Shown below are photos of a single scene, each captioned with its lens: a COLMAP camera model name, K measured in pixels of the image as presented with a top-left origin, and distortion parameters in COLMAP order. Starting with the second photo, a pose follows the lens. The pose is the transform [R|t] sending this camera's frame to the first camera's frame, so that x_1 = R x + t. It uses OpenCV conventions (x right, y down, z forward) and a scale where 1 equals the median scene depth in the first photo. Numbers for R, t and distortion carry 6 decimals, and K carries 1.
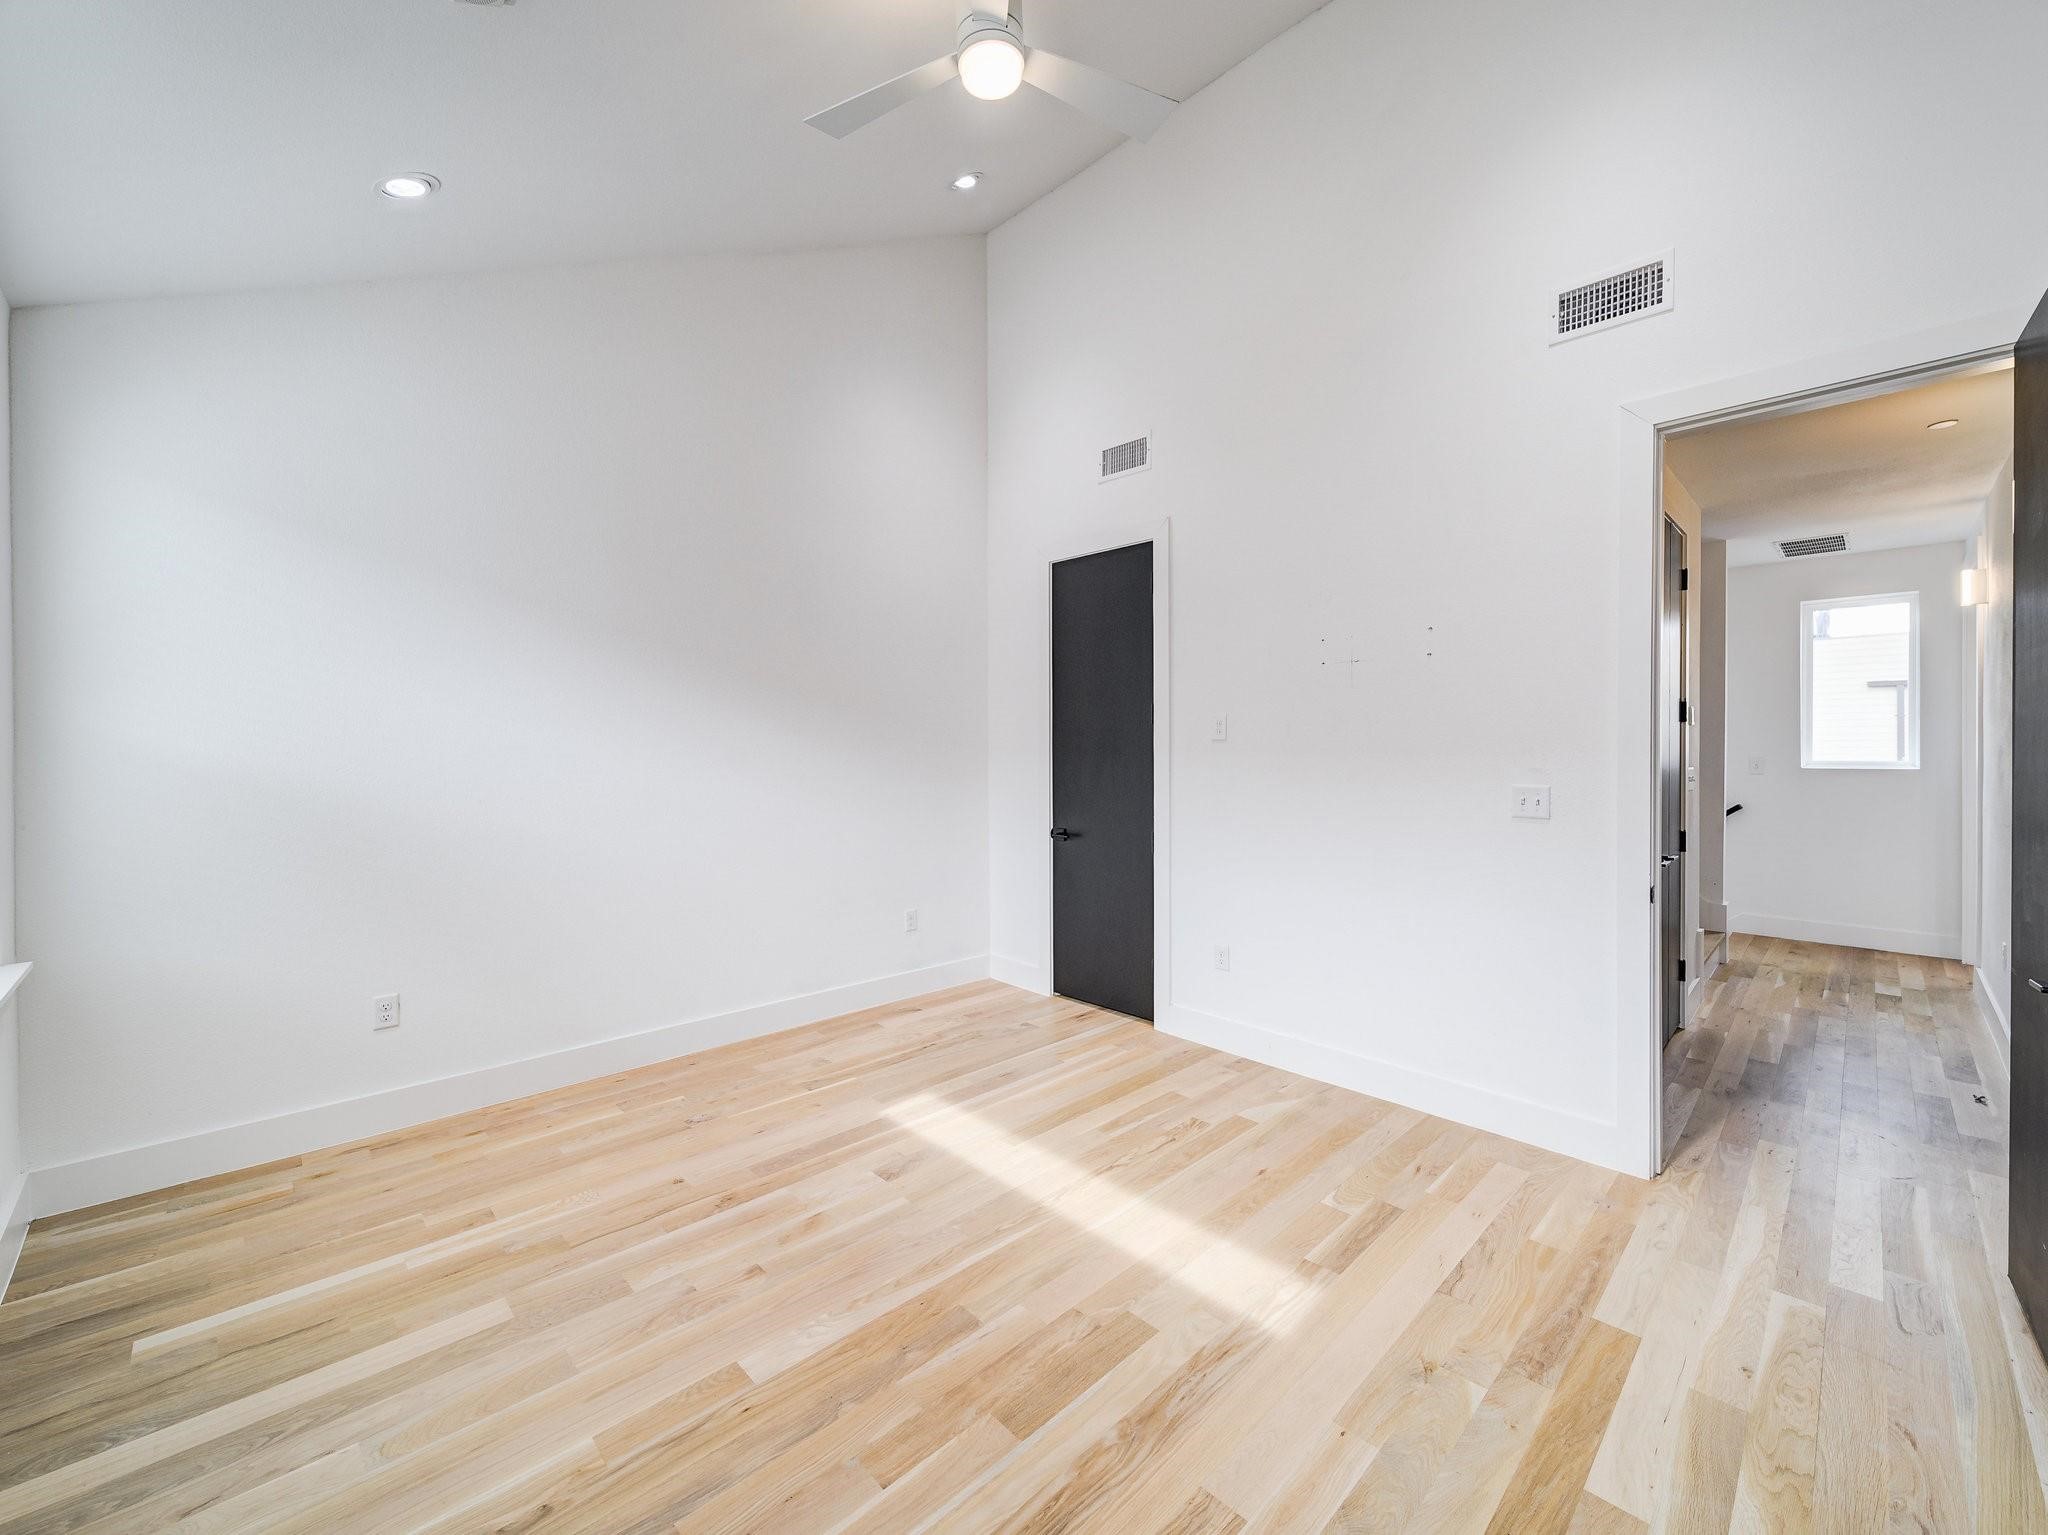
lens RADIAL K [[810.6, 0, 1035.0], [0, 810.6, 758.5], [0, 0, 1]] dist [0.001390, -0.002053]
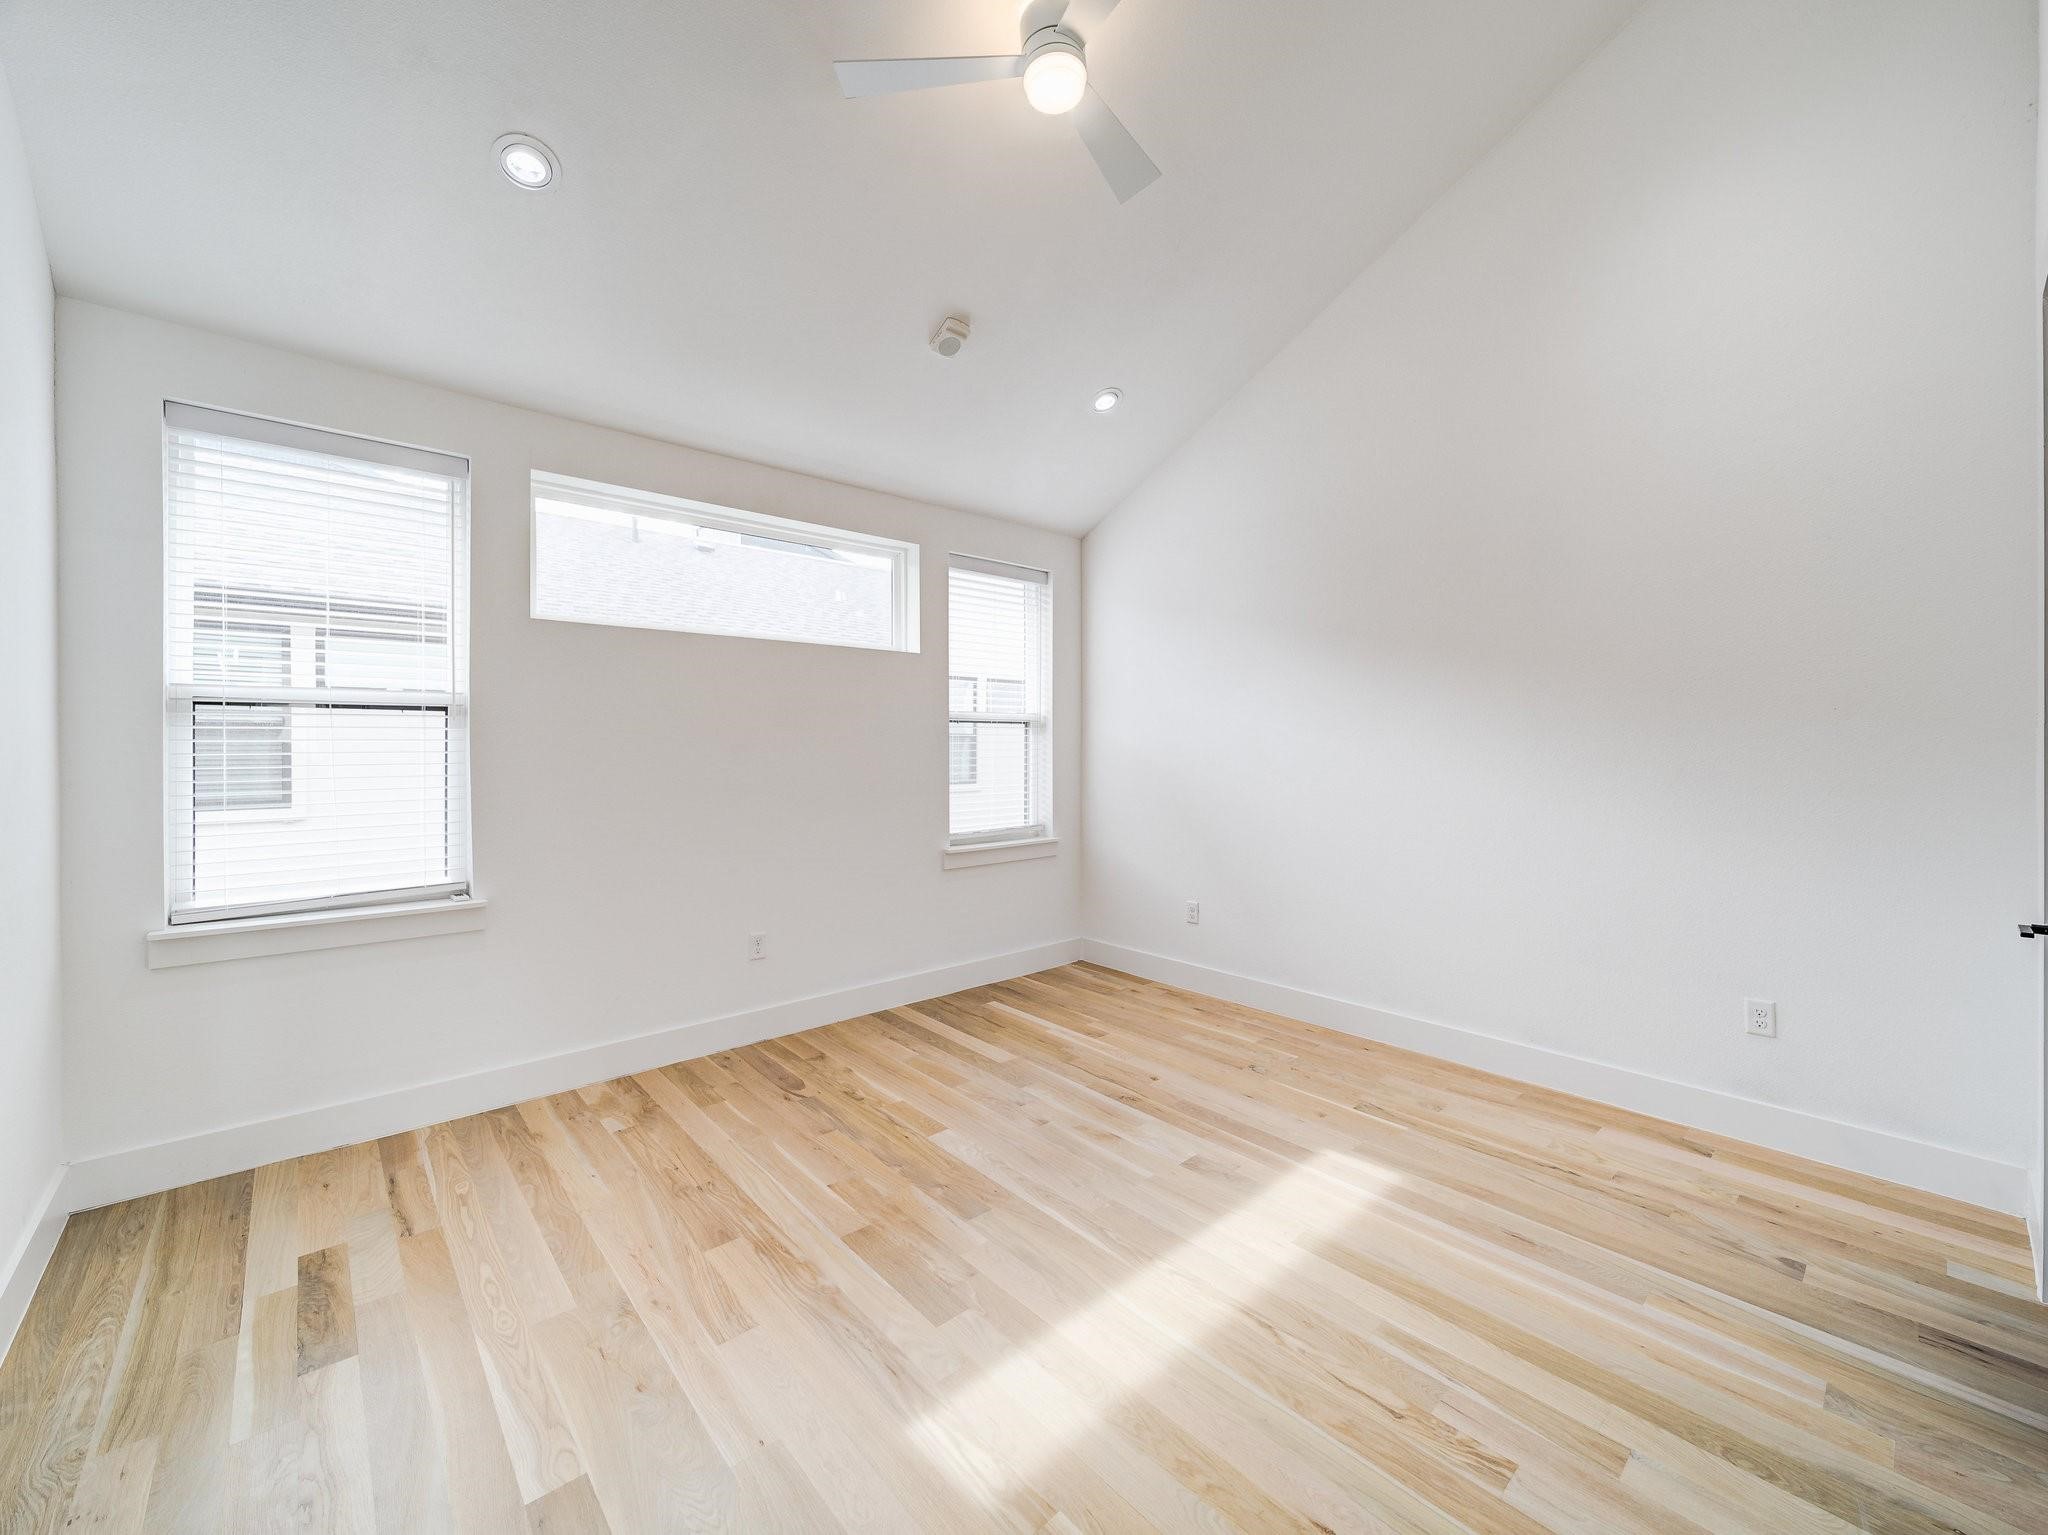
lens RADIAL K [[810.6, 0, 1034.8], [0, 810.6, 755.7], [0, 0, 1]] dist [0.001390, -0.002053]
pose [[-0.034149, 0.011245, -0.999354, 0.860002], [-0.008098, 0.999901, 0.011528, 0.001225], [0.999384, 0.008487, -0.034054, 0.877951]]
